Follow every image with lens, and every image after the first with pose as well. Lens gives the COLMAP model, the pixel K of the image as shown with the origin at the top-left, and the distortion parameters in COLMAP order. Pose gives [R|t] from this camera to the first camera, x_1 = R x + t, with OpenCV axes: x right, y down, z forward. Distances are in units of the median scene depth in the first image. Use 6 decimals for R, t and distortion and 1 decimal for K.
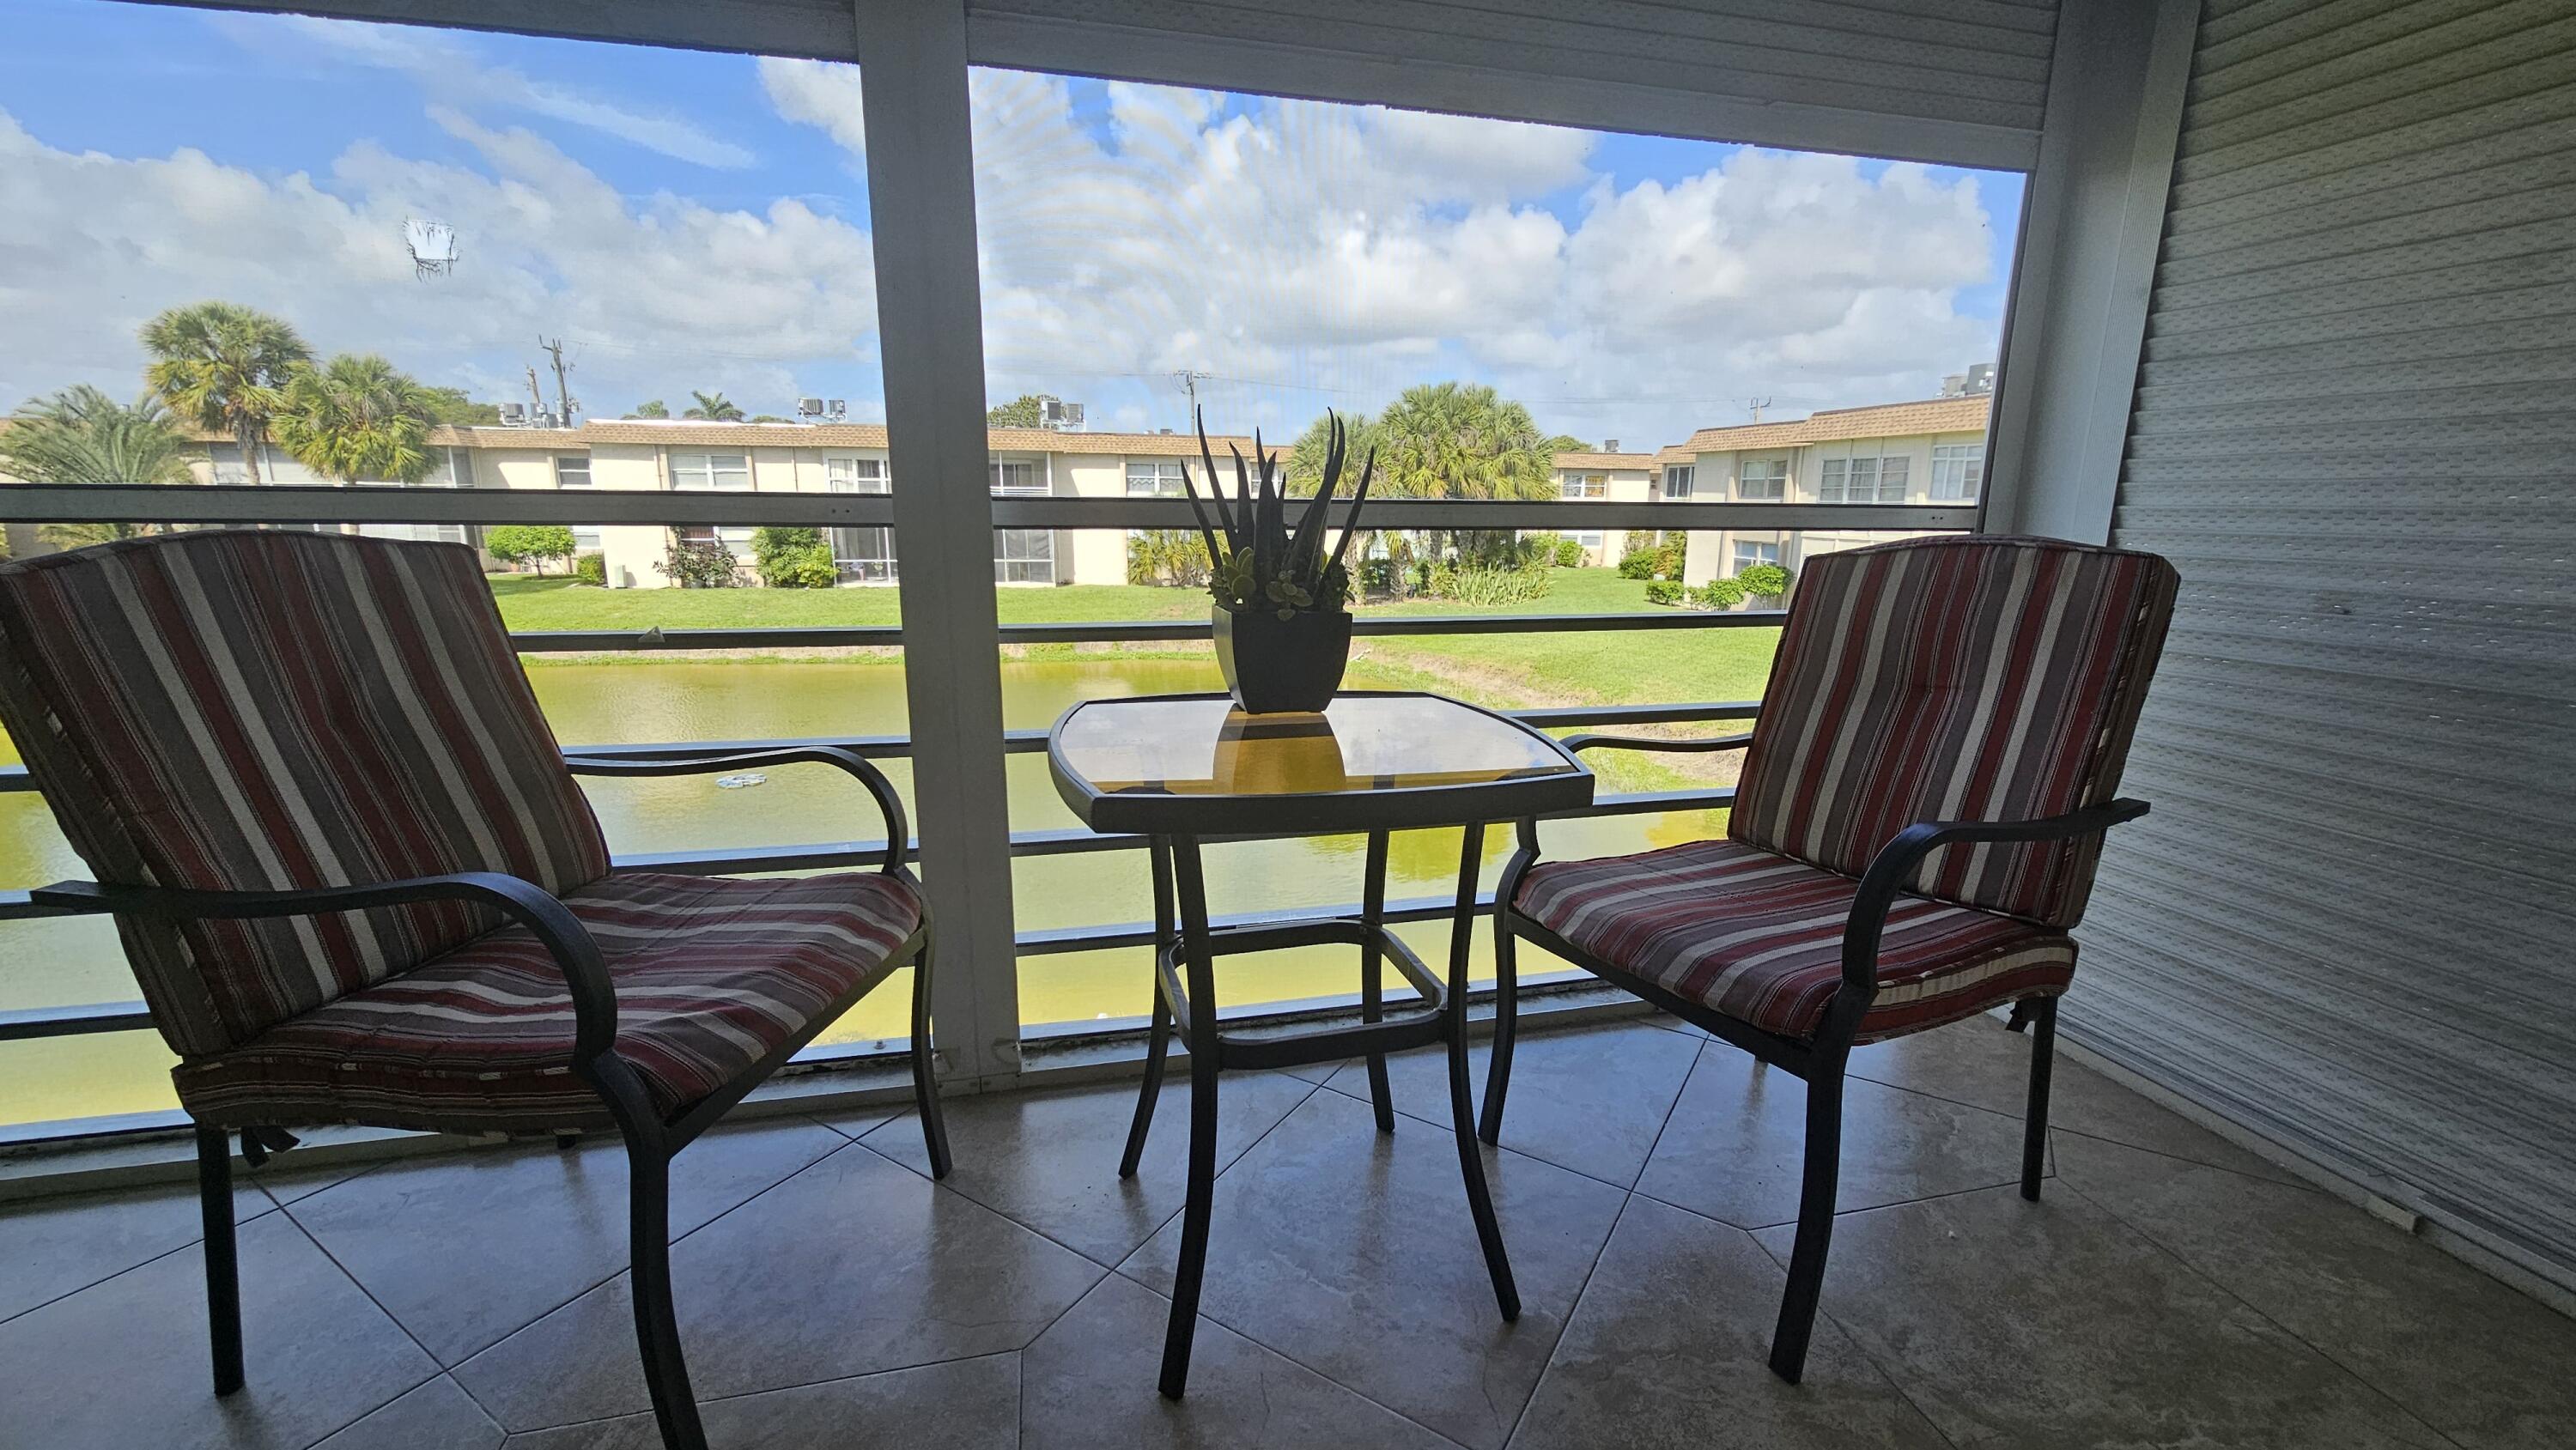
lens RADIAL K [[1059.6, 0, 1295.6], [0, 1059.6, 723.7], [0, 0, 1]] dist [0.001027, 0.000088]
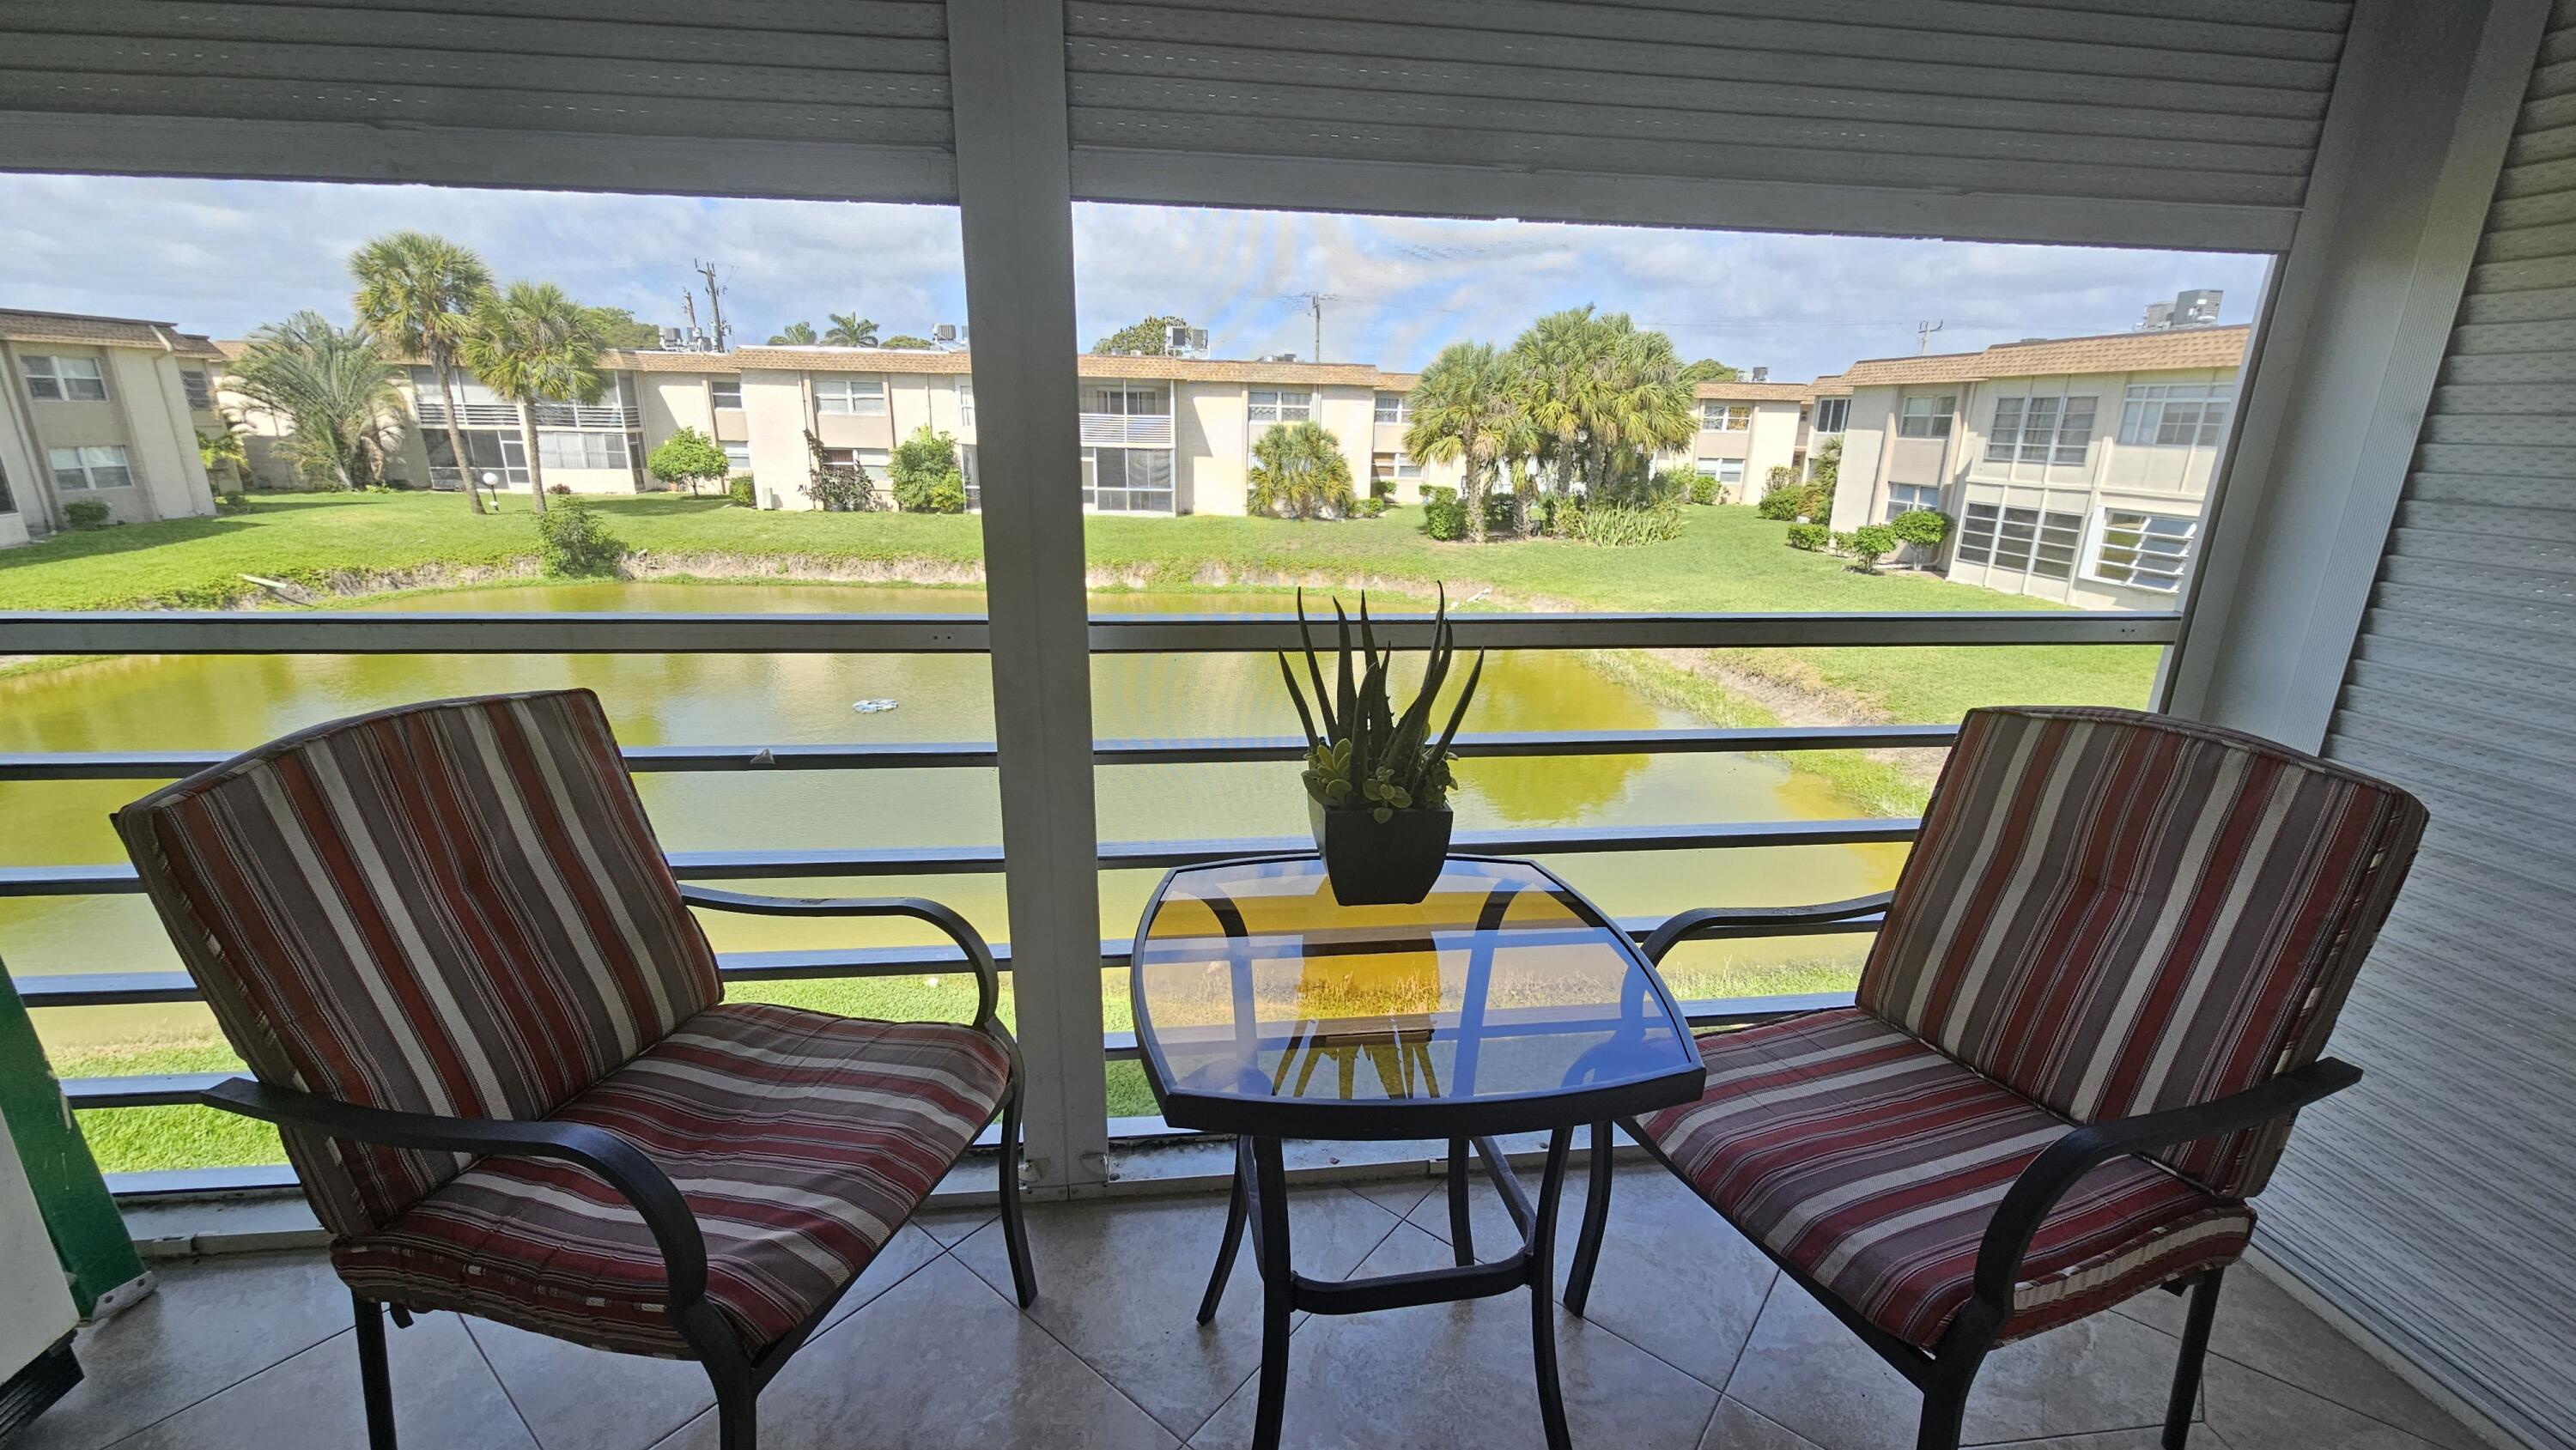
lens RADIAL K [[1059.6, 0, 1295.3], [0, 1059.6, 724.3], [0, 0, 1]] dist [0.001027, 0.000088]
pose [[0.993596, 0.041322, -0.105166, 0.008176], [-0.033986, 0.996924, 0.070615, -0.205634], [0.107761, -0.066589, 0.991944, 0.045772]]
